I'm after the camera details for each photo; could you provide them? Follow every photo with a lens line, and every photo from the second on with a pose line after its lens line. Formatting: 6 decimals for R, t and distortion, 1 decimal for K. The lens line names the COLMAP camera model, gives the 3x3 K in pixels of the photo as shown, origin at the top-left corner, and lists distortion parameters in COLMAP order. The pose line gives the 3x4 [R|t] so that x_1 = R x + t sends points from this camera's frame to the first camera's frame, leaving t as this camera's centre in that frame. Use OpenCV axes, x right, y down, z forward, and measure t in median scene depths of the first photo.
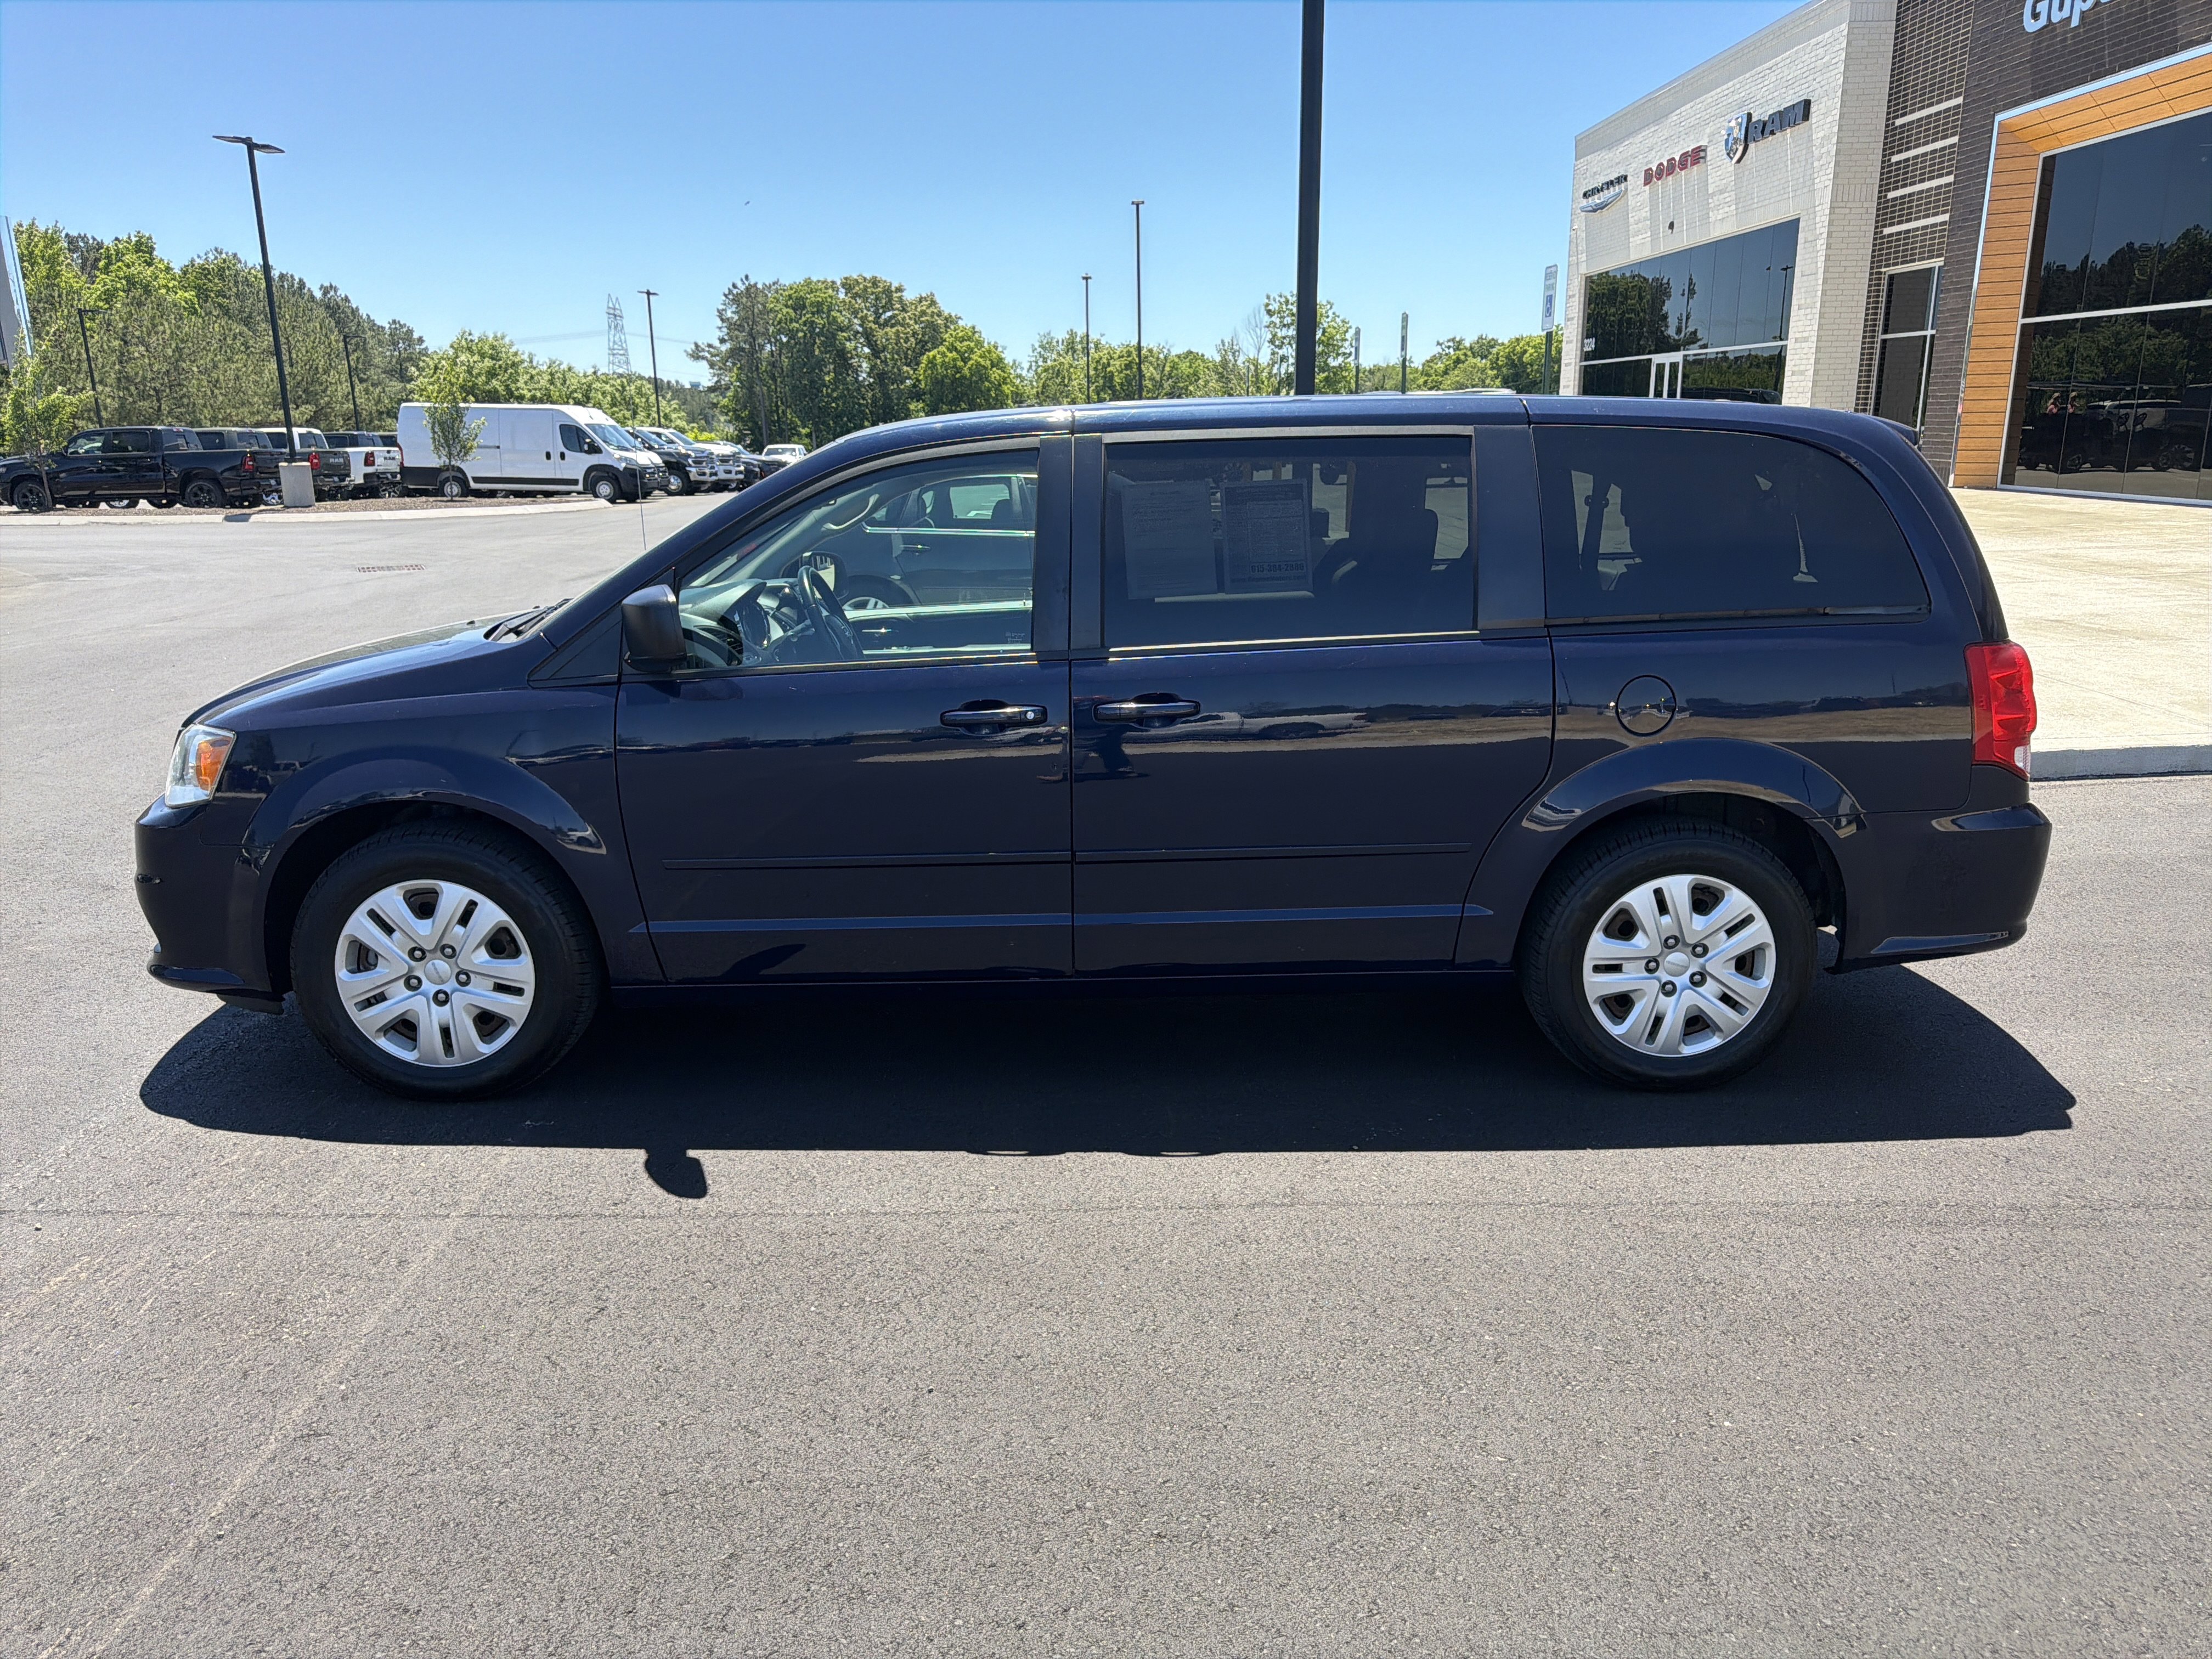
lens RADIAL K [[1570.7, 0, 1127.5], [0, 1570.7, 827.5], [0, 0, 1]] dist [-0.007361, -0.003802]
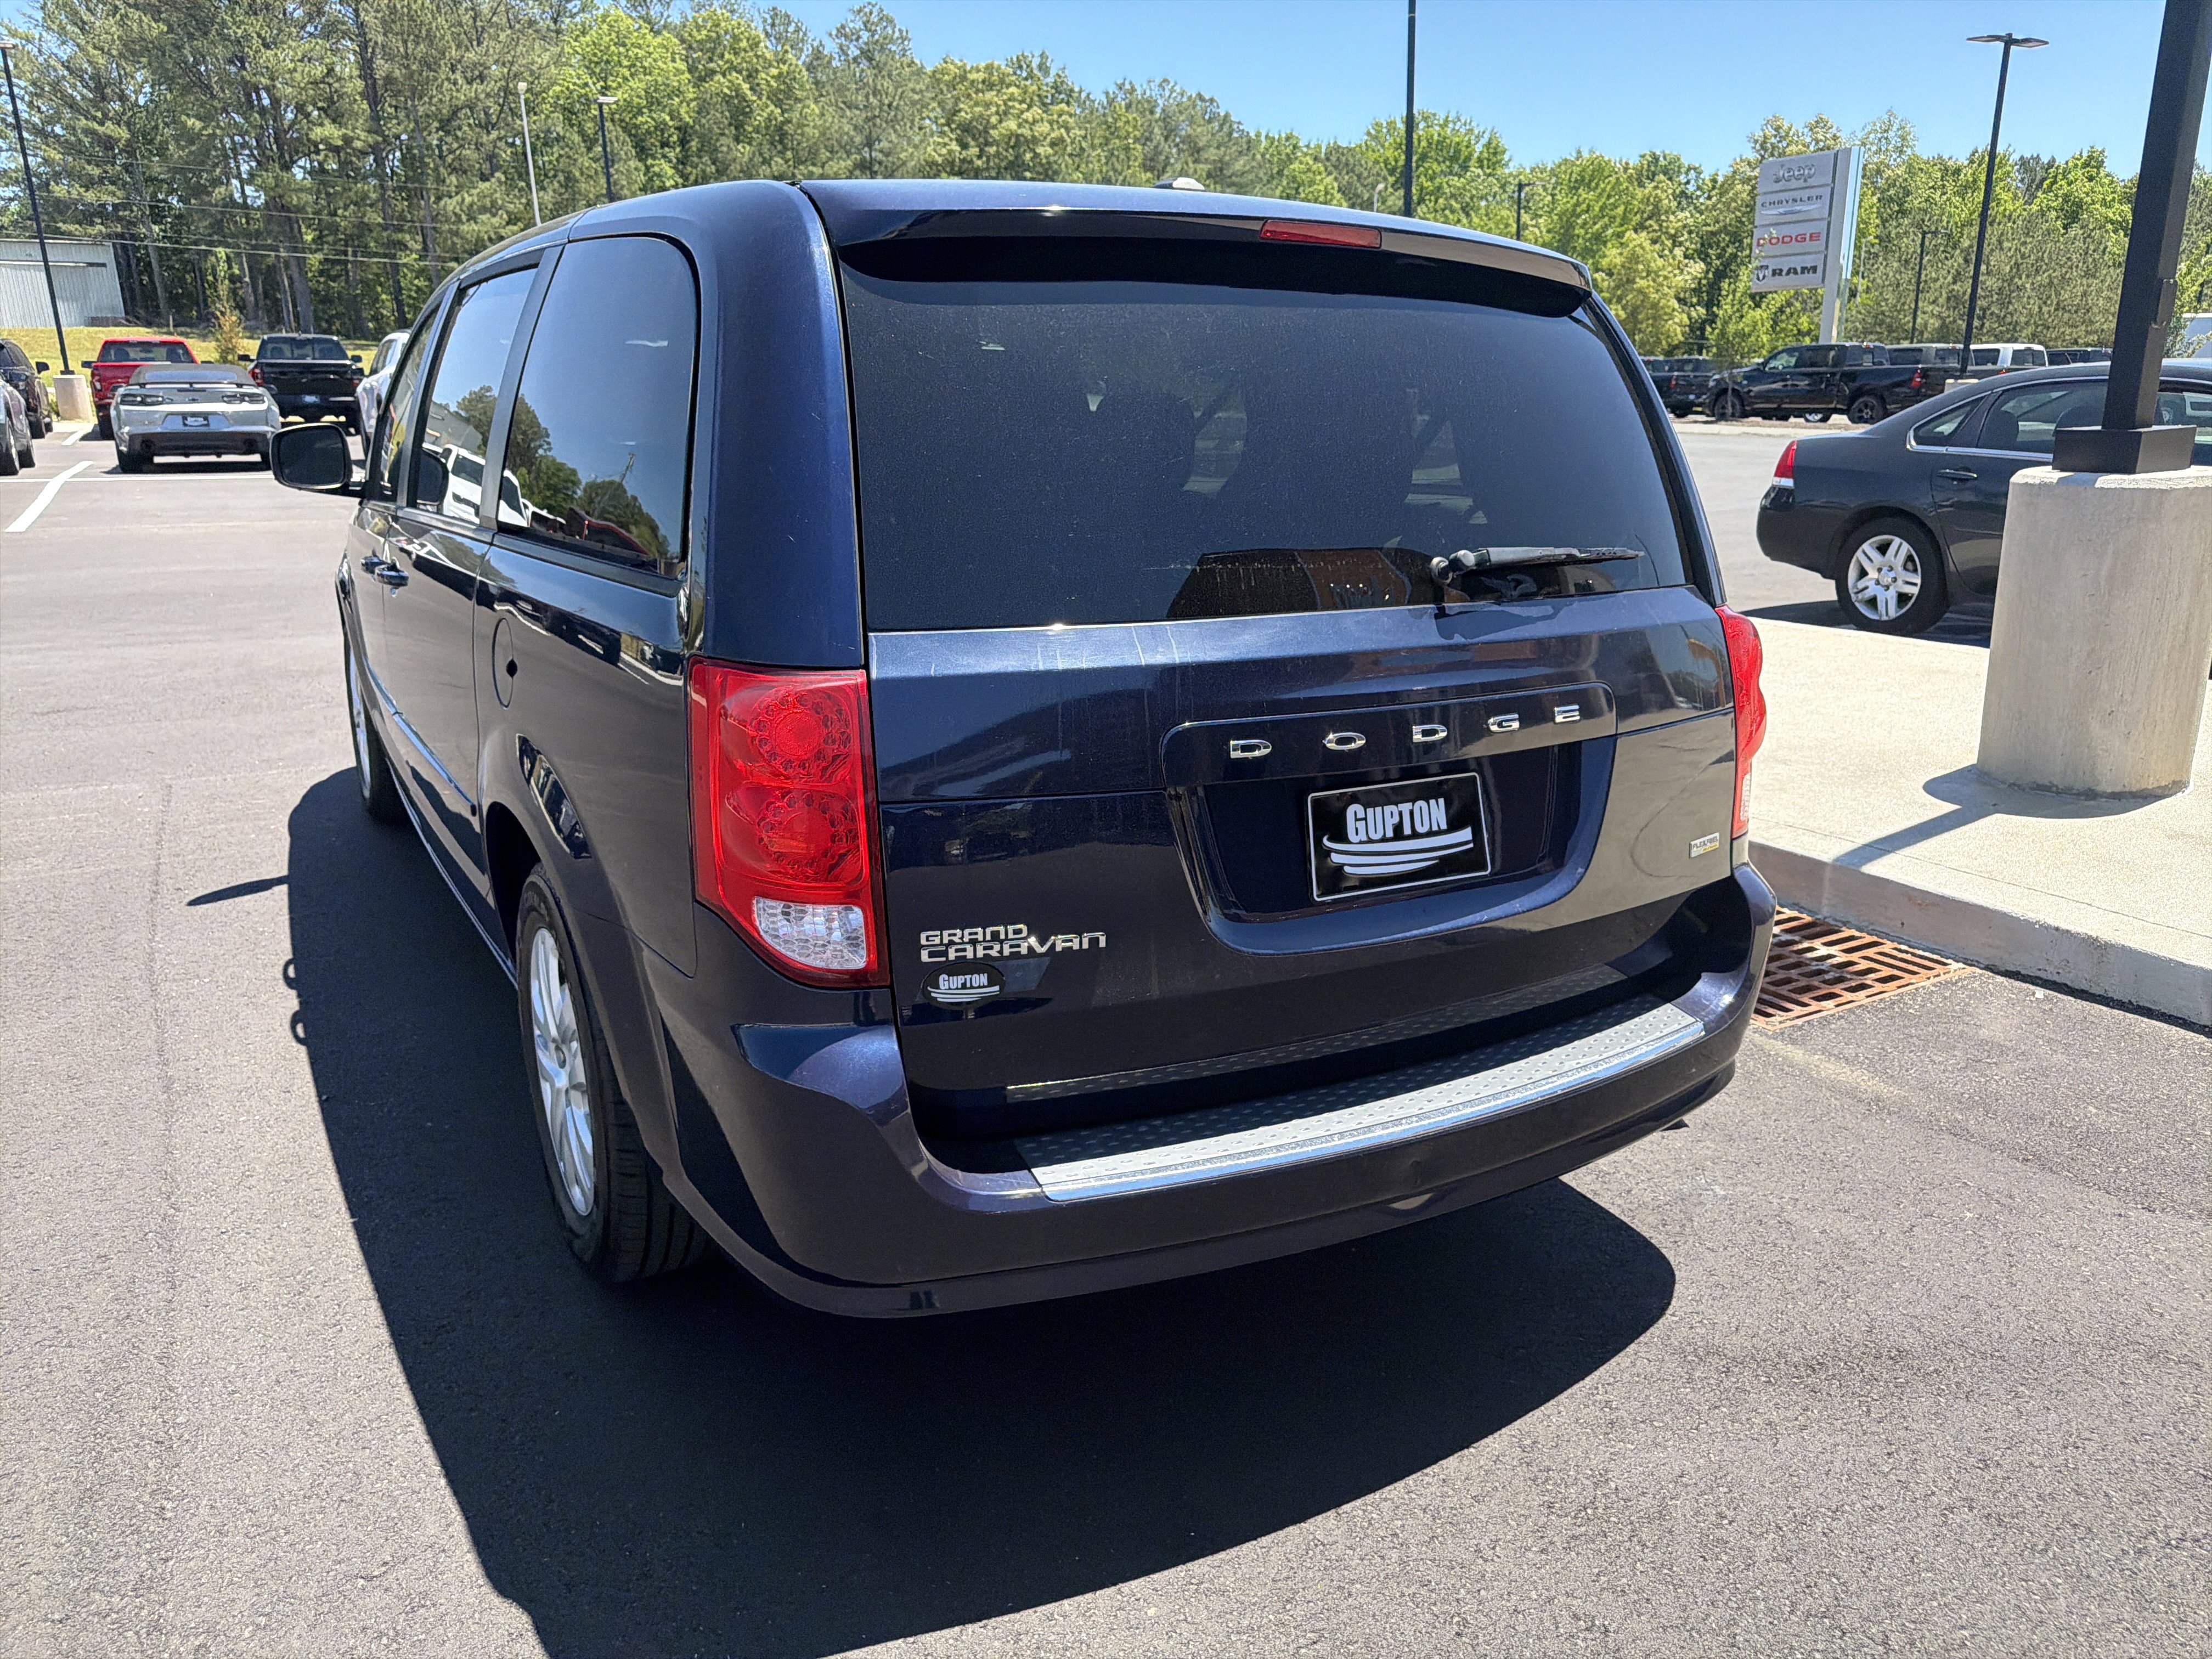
lens RADIAL K [[1561.1, 0, 1106.0], [0, 1561.1, 829.5], [0, 0, 1]] dist [0.010499, -0.011547]
pose [[0.482813, 0.249076, -0.839555, 0.975981], [-0.208670, 0.963806, 0.165936, -0.163090], [0.850499, 0.095074, 0.517313, 0.828119]]
